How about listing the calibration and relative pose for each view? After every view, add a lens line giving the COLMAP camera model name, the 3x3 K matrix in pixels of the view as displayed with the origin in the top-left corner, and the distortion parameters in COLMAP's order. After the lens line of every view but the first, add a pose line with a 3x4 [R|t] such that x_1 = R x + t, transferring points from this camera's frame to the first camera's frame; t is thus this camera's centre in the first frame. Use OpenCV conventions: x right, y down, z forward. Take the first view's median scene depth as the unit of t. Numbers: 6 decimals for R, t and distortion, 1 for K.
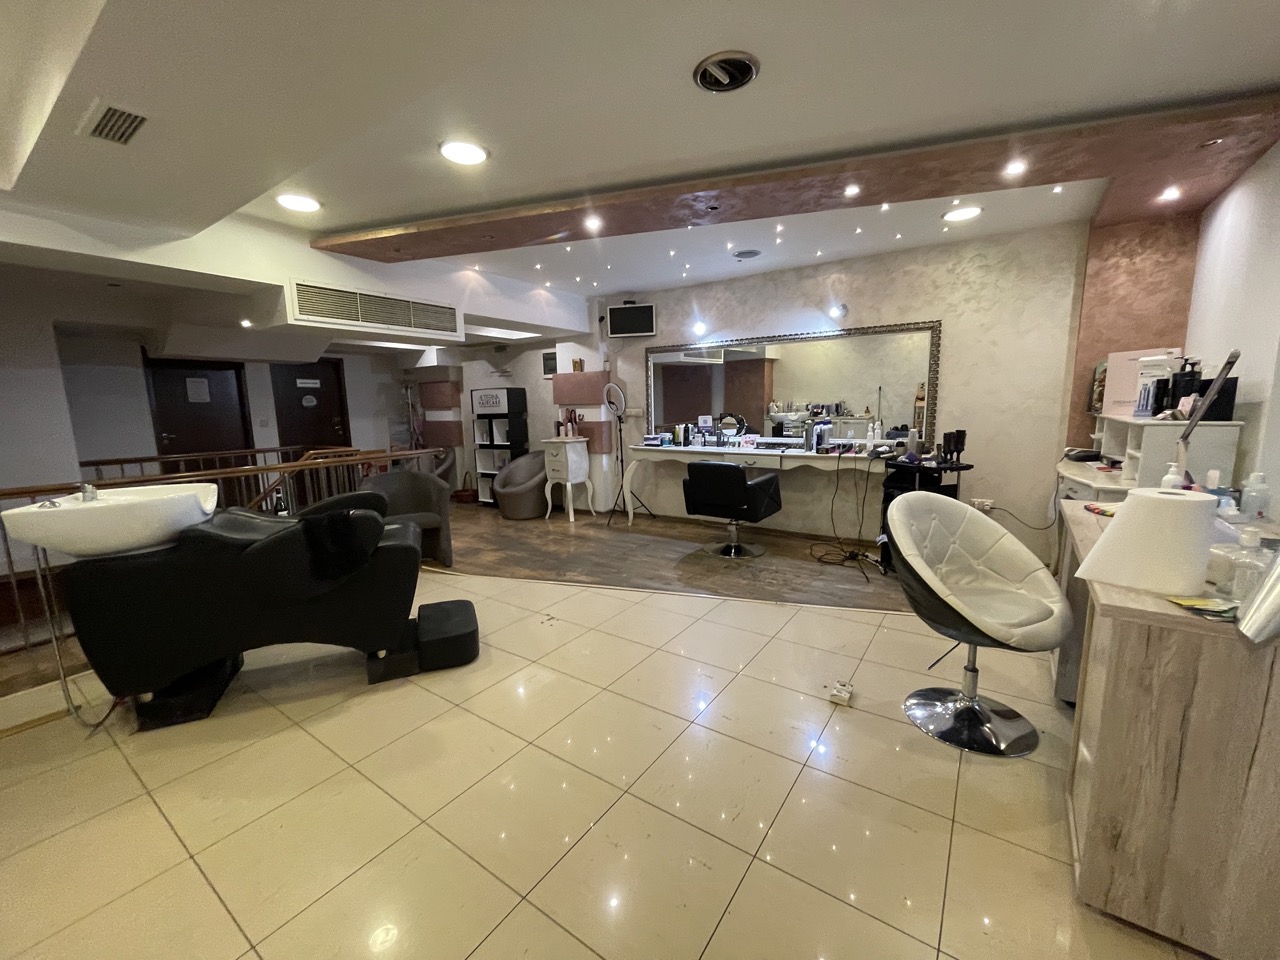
lens RADIAL K [[514.0, 0, 643.3], [0, 514.0, 491.3], [0, 0, 1]] dist [-0.002431, -0.000195]
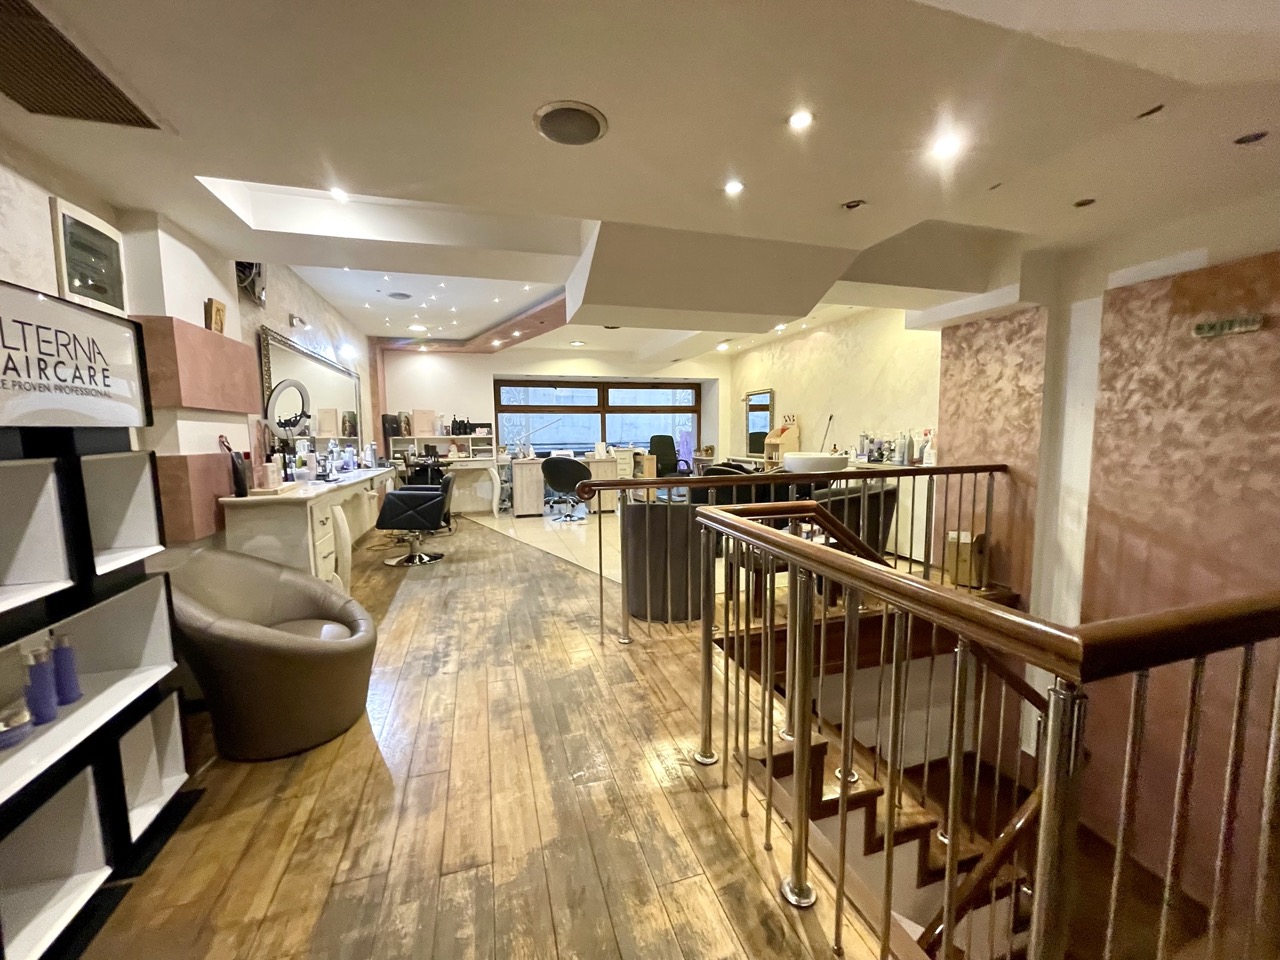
lens RADIAL K [[514.0, 0, 638.4], [0, 514.0, 484.7], [0, 0, 1]] dist [-0.002431, -0.000195]
pose [[-0.783411, -0.031908, 0.620684, -0.870568], [0.133070, 0.966910, 0.217663, -0.213920], [-0.607091, 0.253114, -0.753242, 1.518981]]
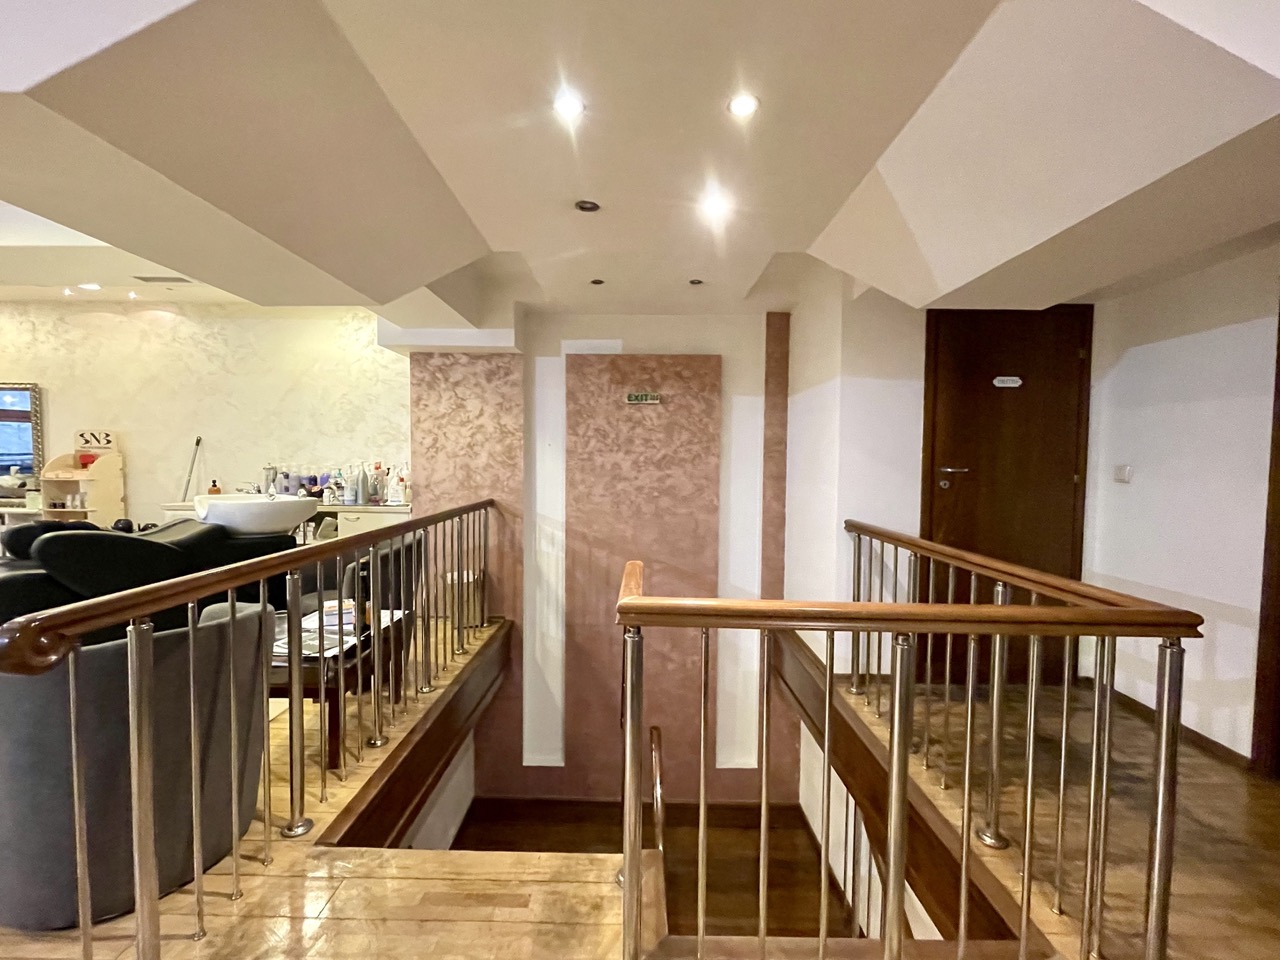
lens RADIAL K [[547.0, 0, 639.5], [0, 547.0, 485.5], [0, 0, 1]] dist [-0.002647, 0.000163]
pose [[-0.826358, 0.036683, -0.561949, -0.515928], [-0.089353, 0.976694, 0.195153, -0.207398], [0.556011, 0.211478, -0.803822, 1.391774]]
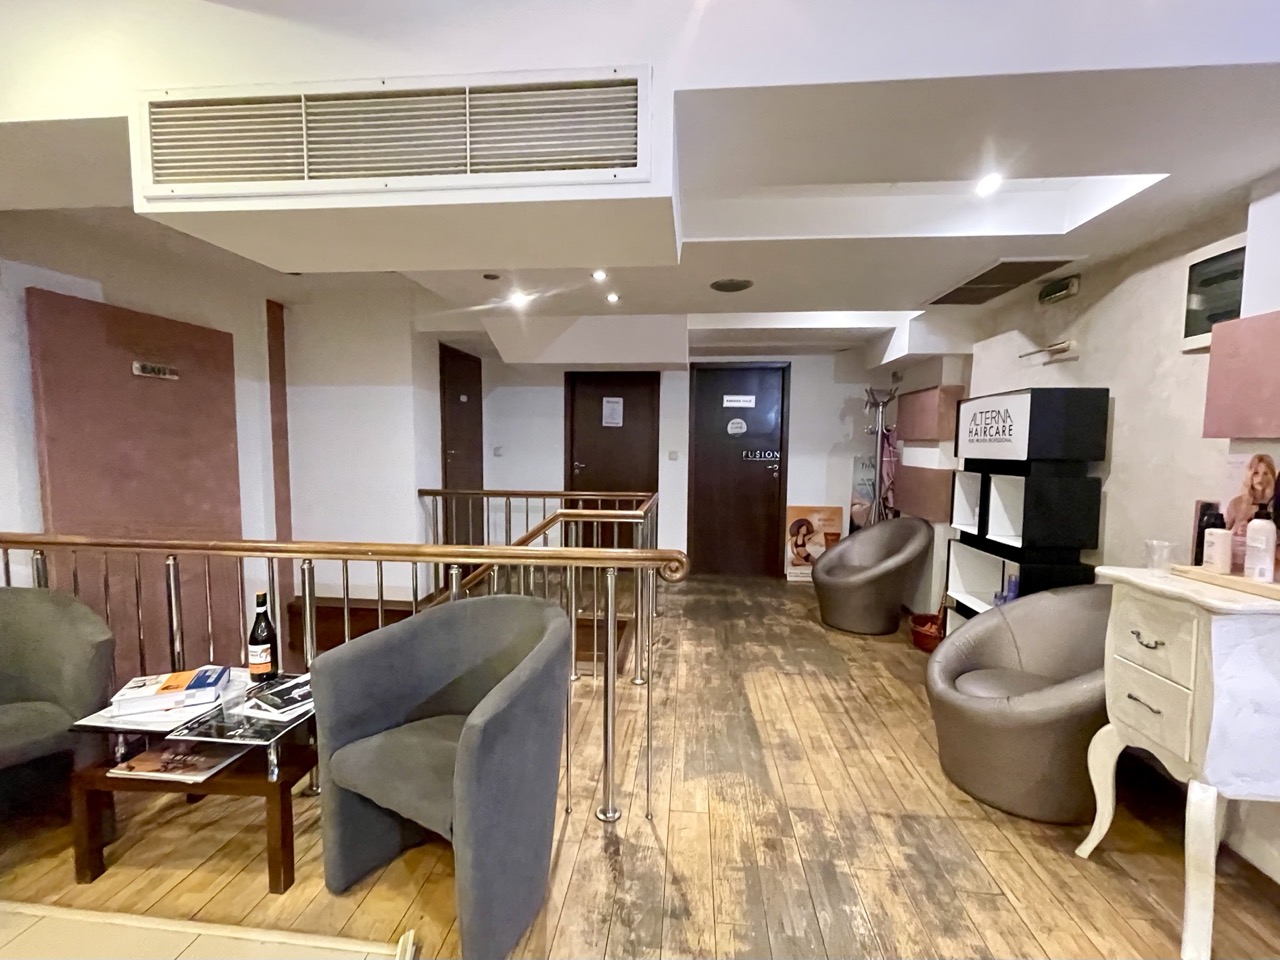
lens RADIAL K [[566.3, 0, 633.9], [0, 566.3, 482.5], [0, 0, 1]] dist [-0.000533, 0.000063]
pose [[0.481147, 0.088795, -0.872131, -0.080648], [-0.165955, 0.986094, 0.008842, -0.139849], [0.860788, 0.140480, 0.489192, 0.845401]]
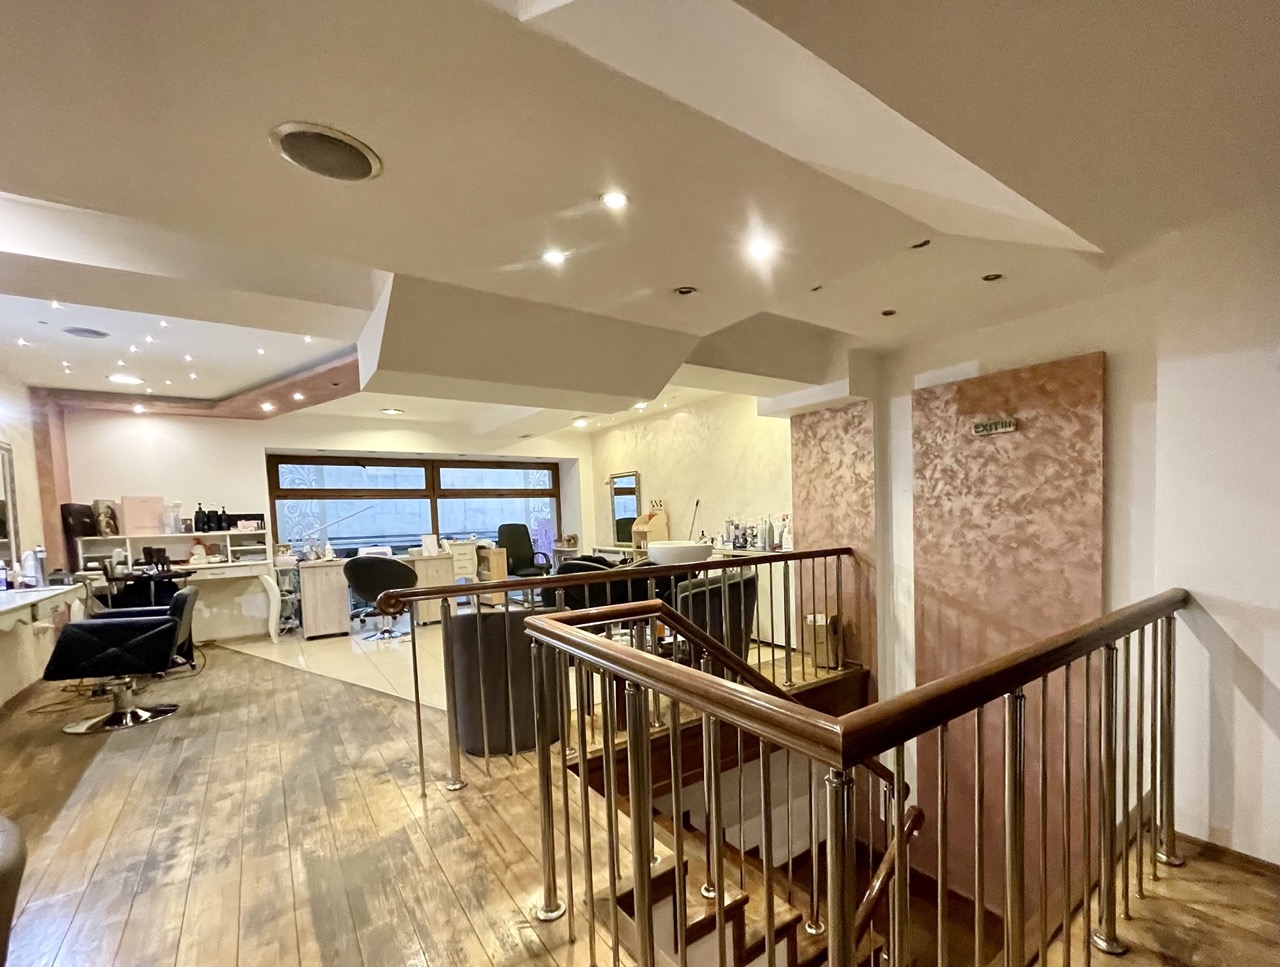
lens RADIAL K [[582.0, 0, 720.2], [0, 582.0, 549.7], [0, 0, 1]] dist [-0.001005, 0.001882]
pose [[-0.955365, 0.031384, 0.293756, -0.898757], [0.098956, 0.970897, 0.218100, -0.219602], [-0.278362, 0.237434, -0.930666, 1.508483]]
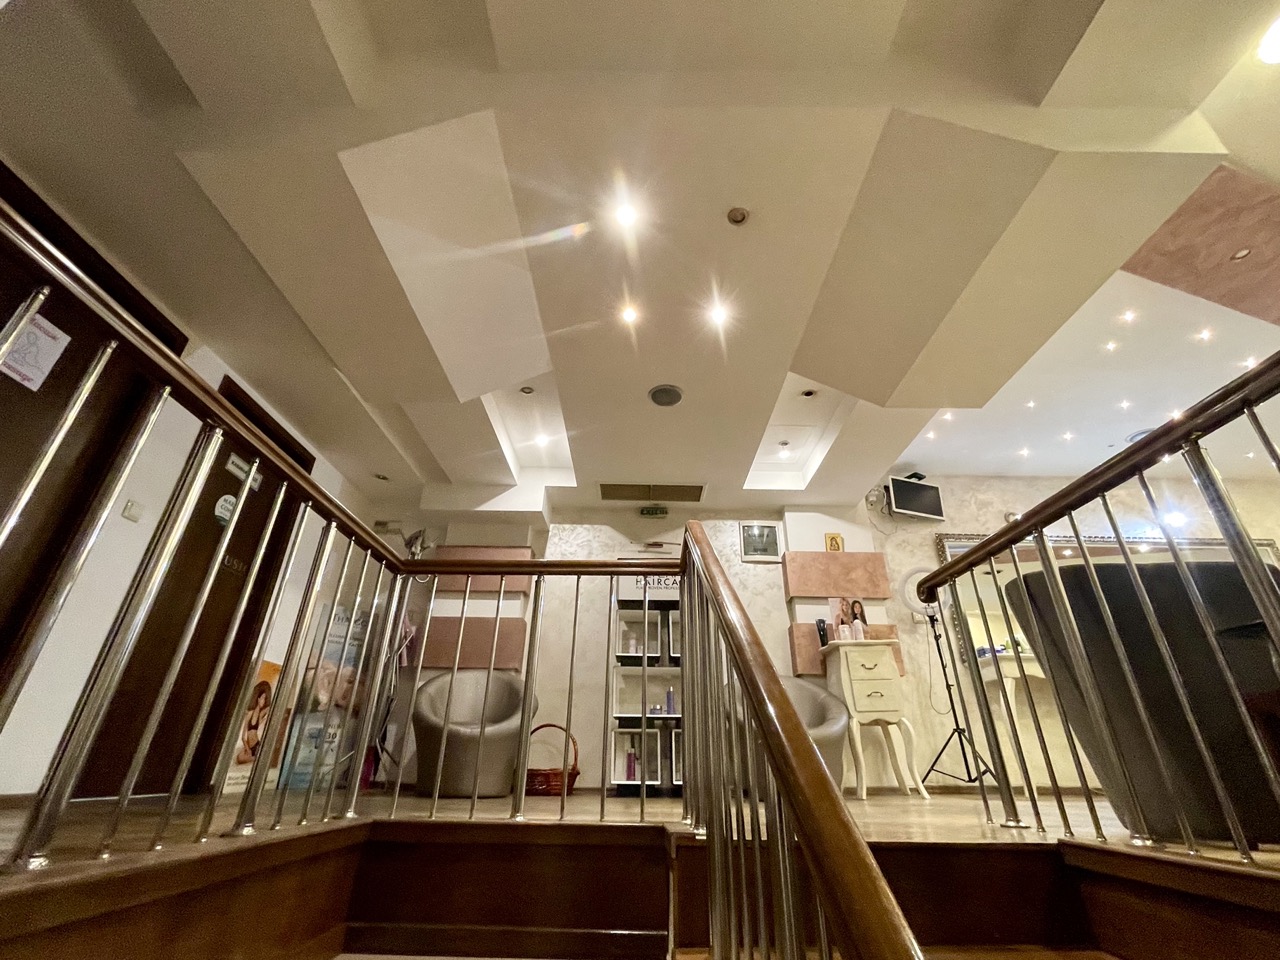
lens RADIAL K [[547.0, 0, 636.7], [0, 547.0, 483.9], [0, 0, 1]] dist [-0.002647, 0.000163]
pose [[0.823312, 0.285808, 0.490379, -0.969069], [0.062707, 0.812877, -0.579050, 0.129095], [-0.564114, 0.507489, 0.651329, 0.846848]]
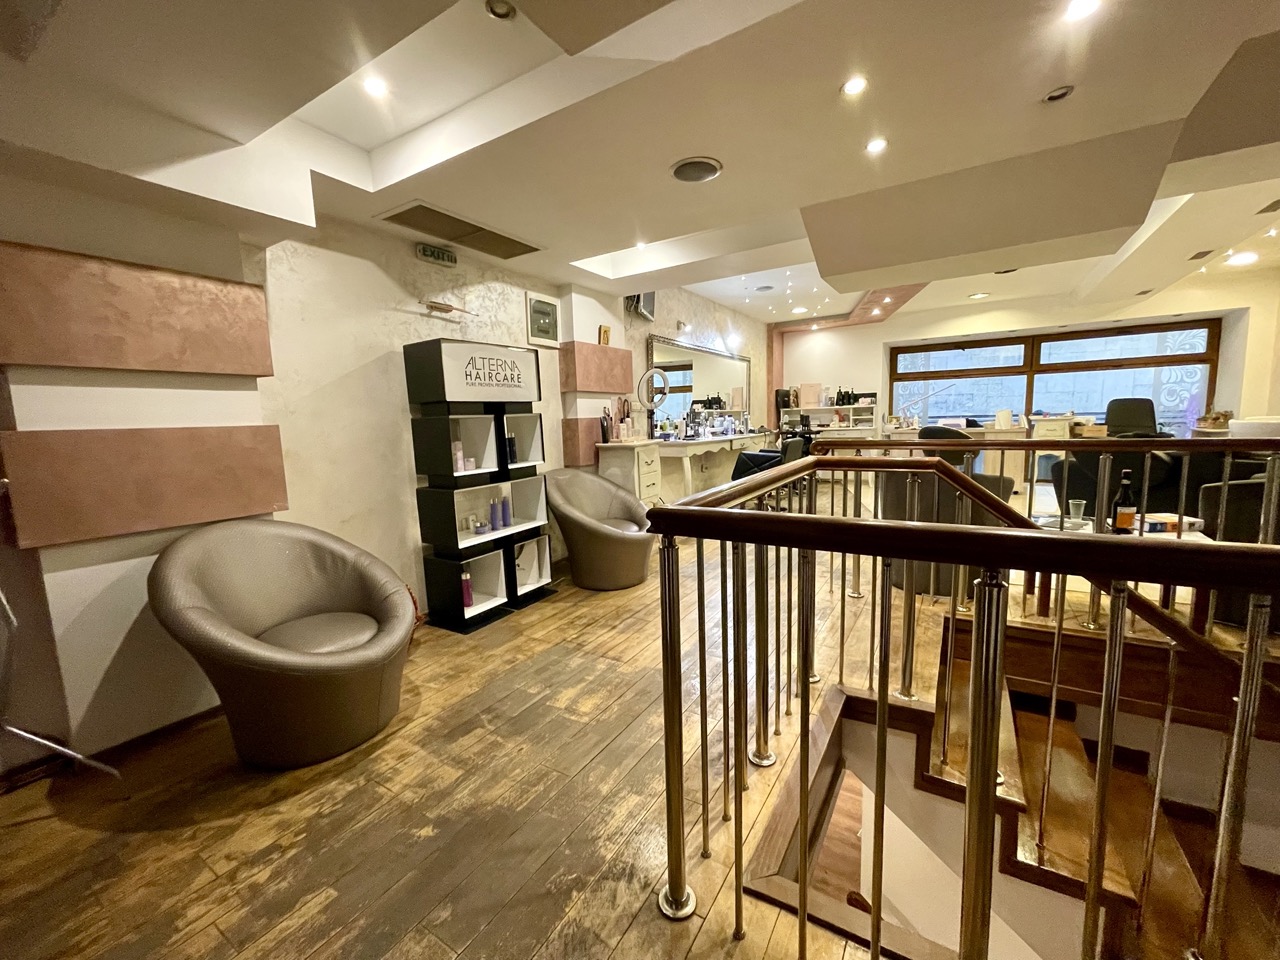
lens RADIAL K [[514.0, 0, 640.4], [0, 514.0, 484.6], [0, 0, 1]] dist [-0.002431, -0.000195]
pose [[-0.046663, -0.104910, 0.993386, -1.112946], [0.202792, 0.972766, 0.112258, -0.159258], [-0.978109, 0.206689, -0.024117, 1.350728]]
